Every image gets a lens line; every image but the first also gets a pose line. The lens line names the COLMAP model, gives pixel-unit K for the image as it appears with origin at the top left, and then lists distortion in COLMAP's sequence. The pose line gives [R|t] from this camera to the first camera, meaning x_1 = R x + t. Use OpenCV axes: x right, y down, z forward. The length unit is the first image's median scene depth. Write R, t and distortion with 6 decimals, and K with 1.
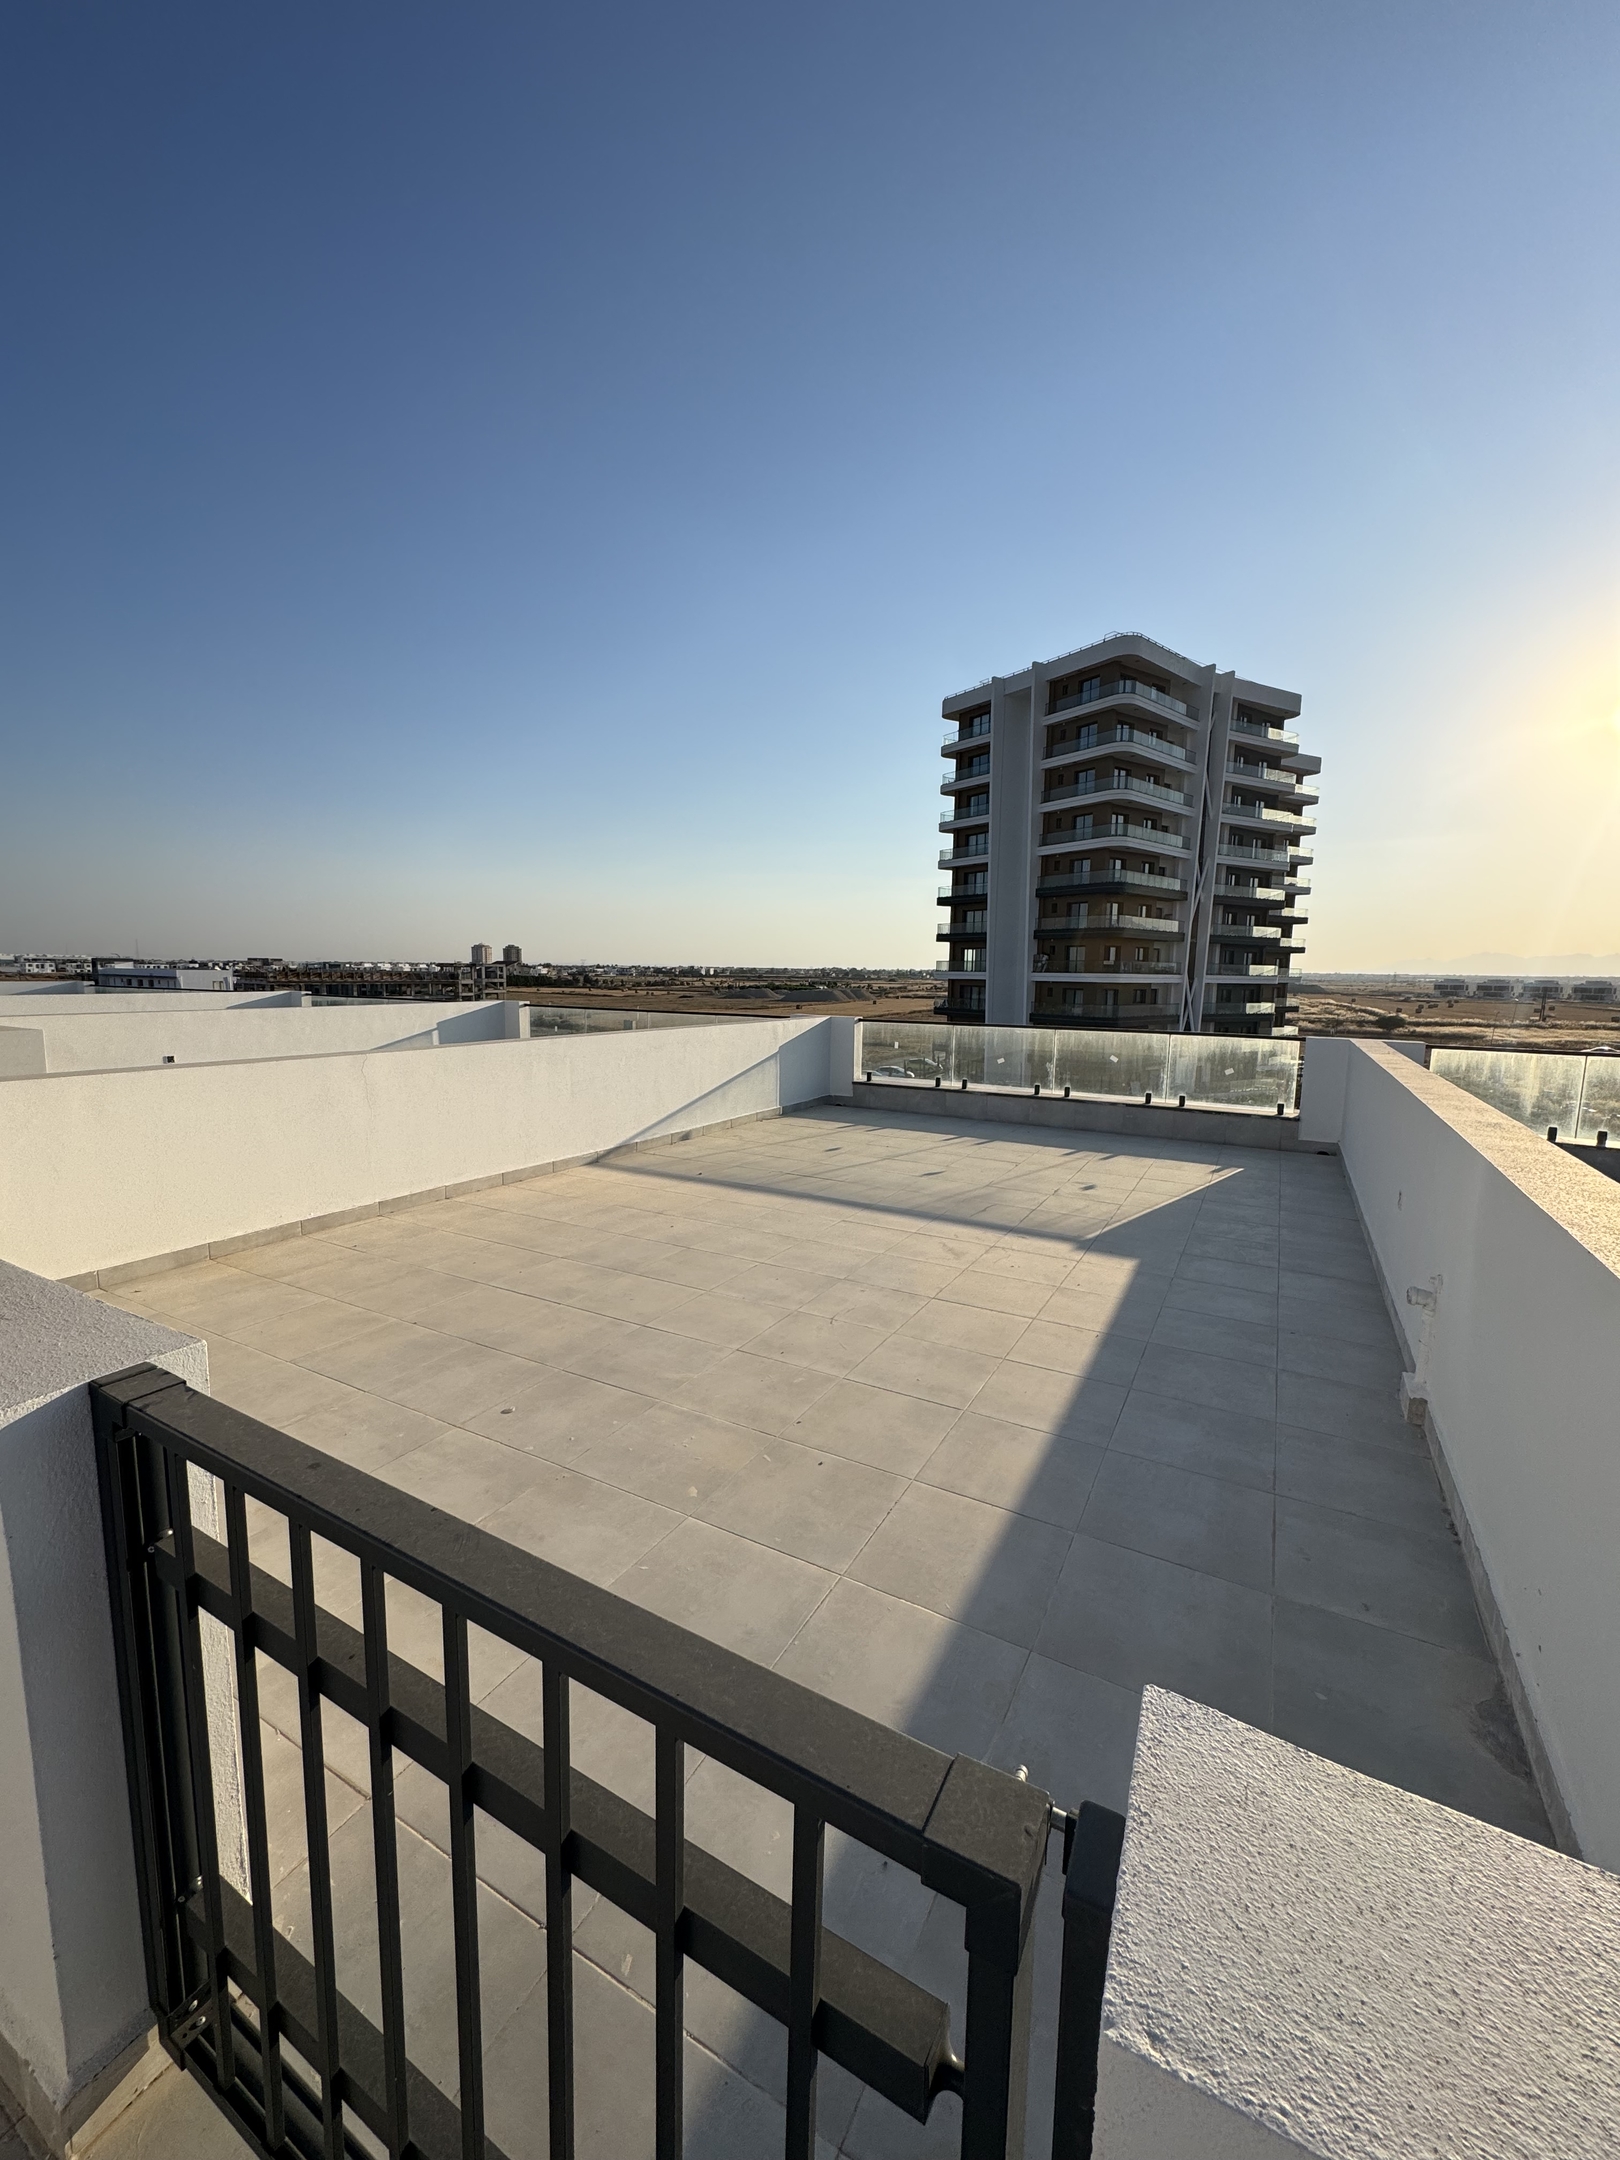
lens RADIAL K [[860.5, 0, 812.0], [0, 860.5, 1082.4], [0, 0, 1]] dist [-0.010869, -0.000058]
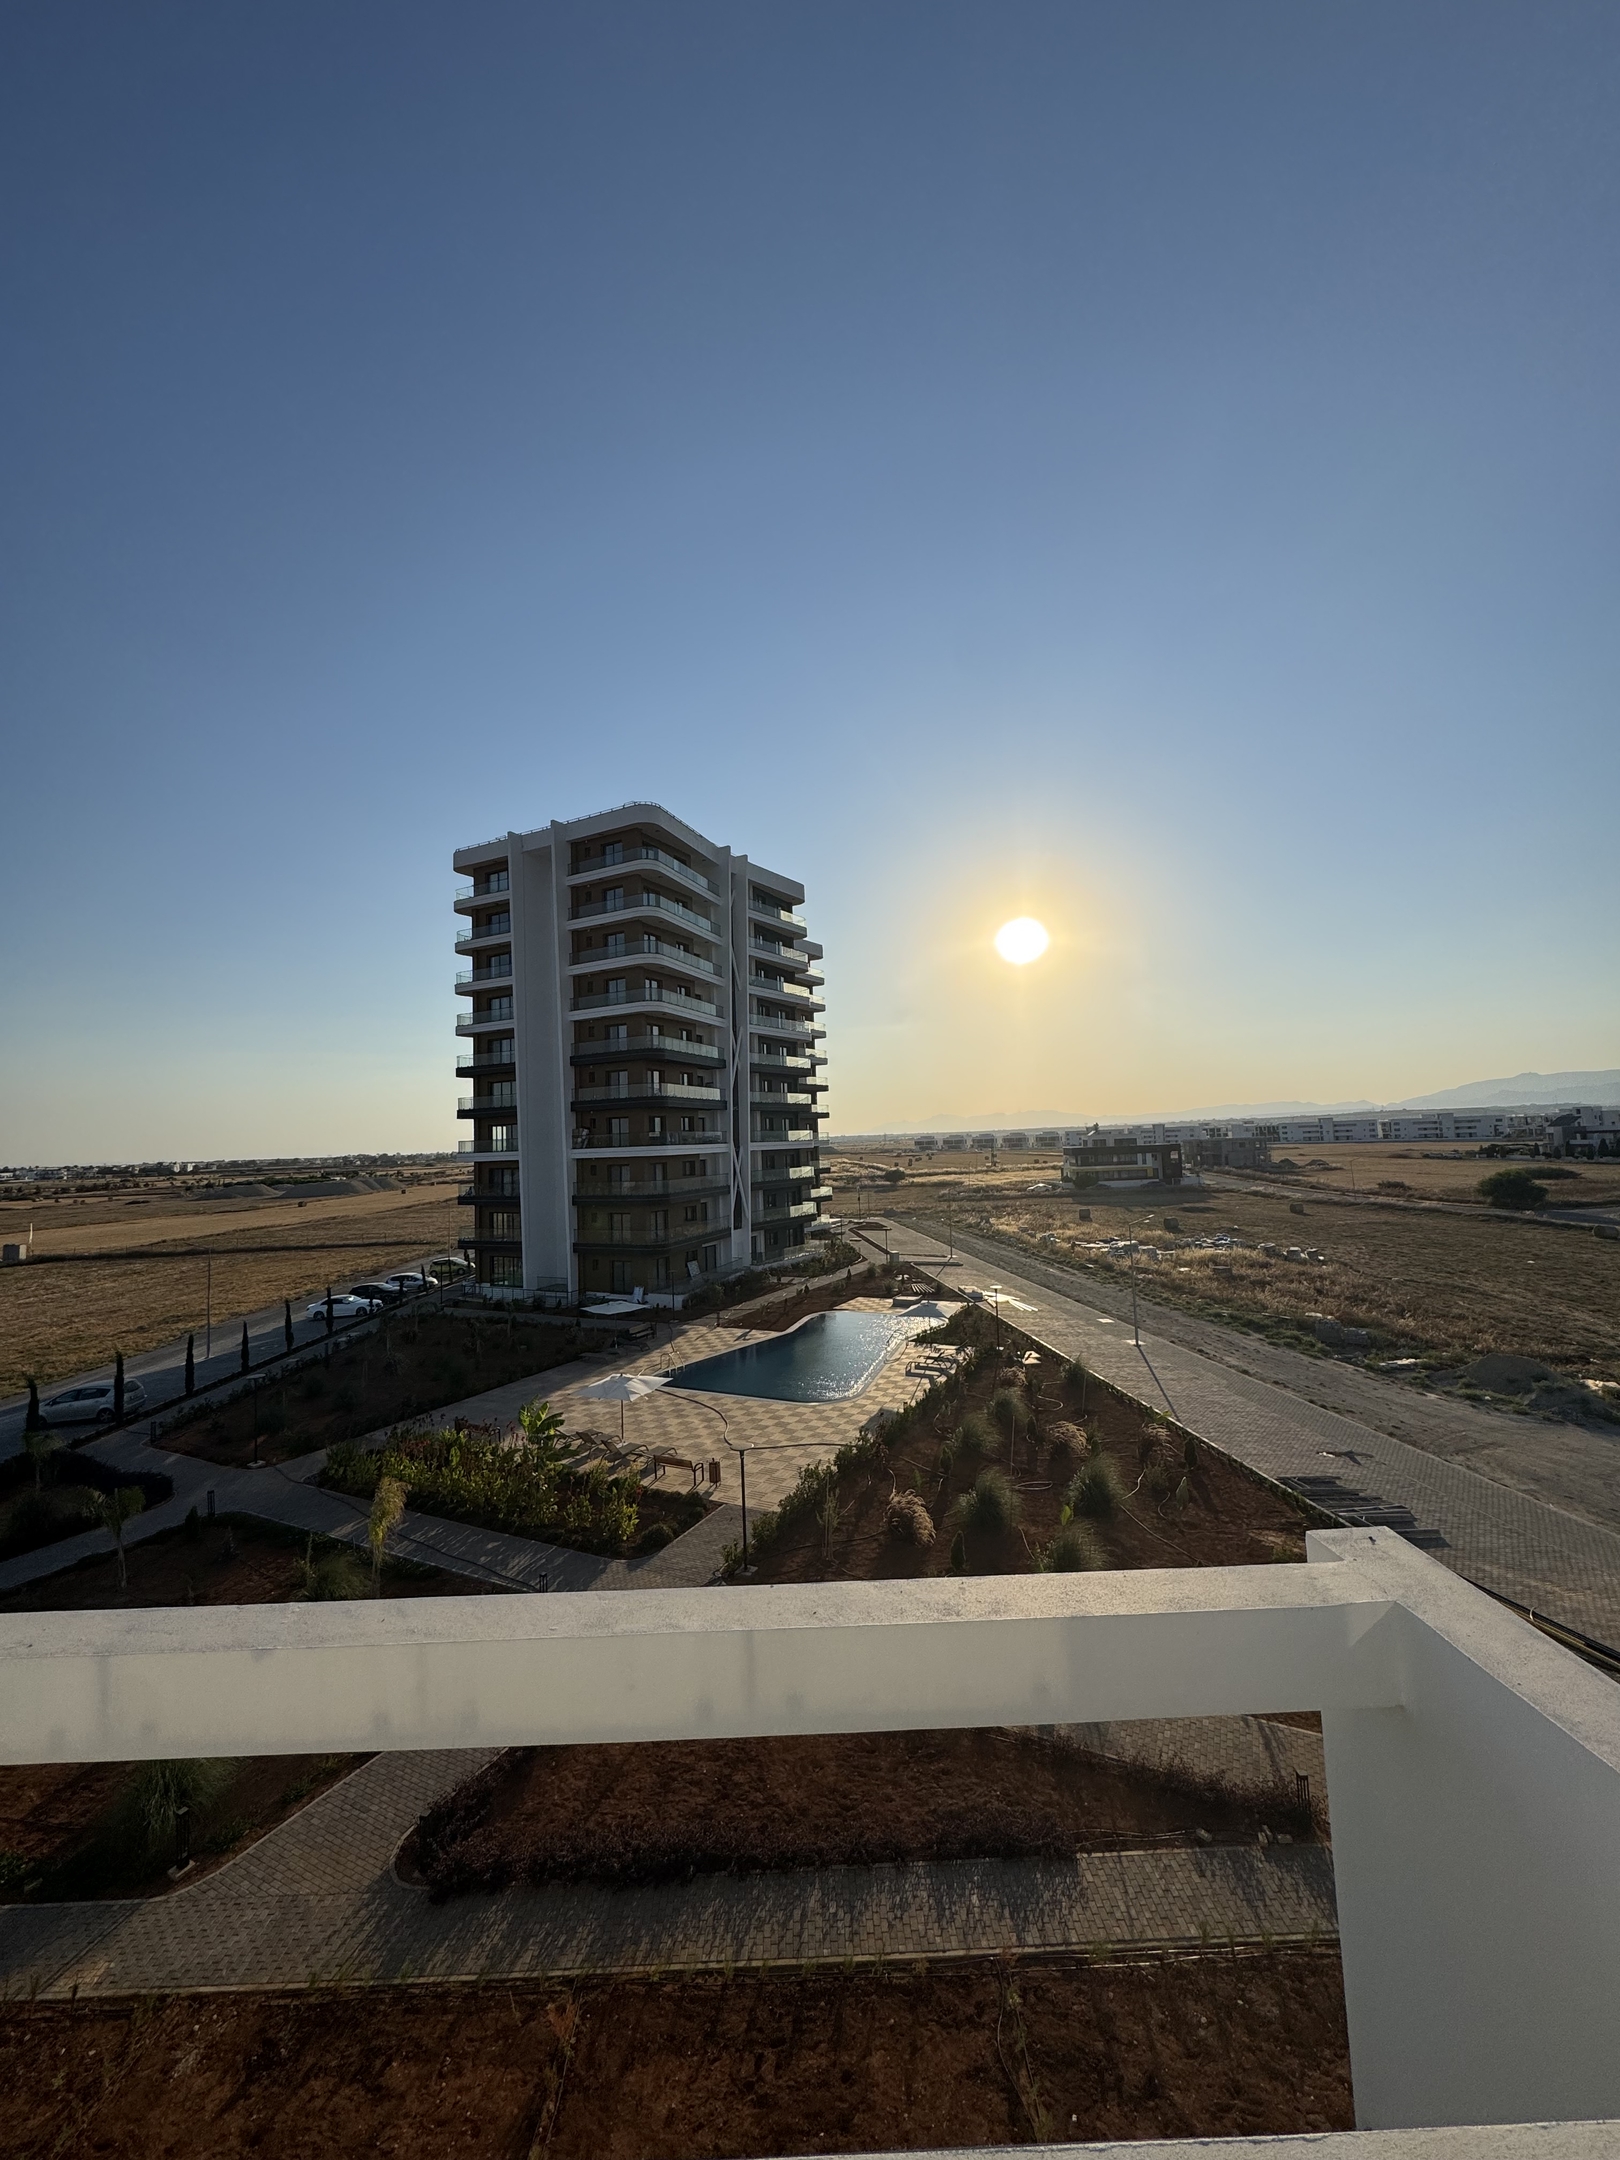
lens RADIAL K [[860.5, 0, 802.8], [0, 860.5, 1084.6], [0, 0, 1]] dist [-0.010869, -0.000058]
pose [[0.876201, -0.014974, 0.481714, 0.036616], [0.111228, 0.978817, -0.171888, -0.013488], [-0.468935, 0.204189, 0.859306, 0.107829]]
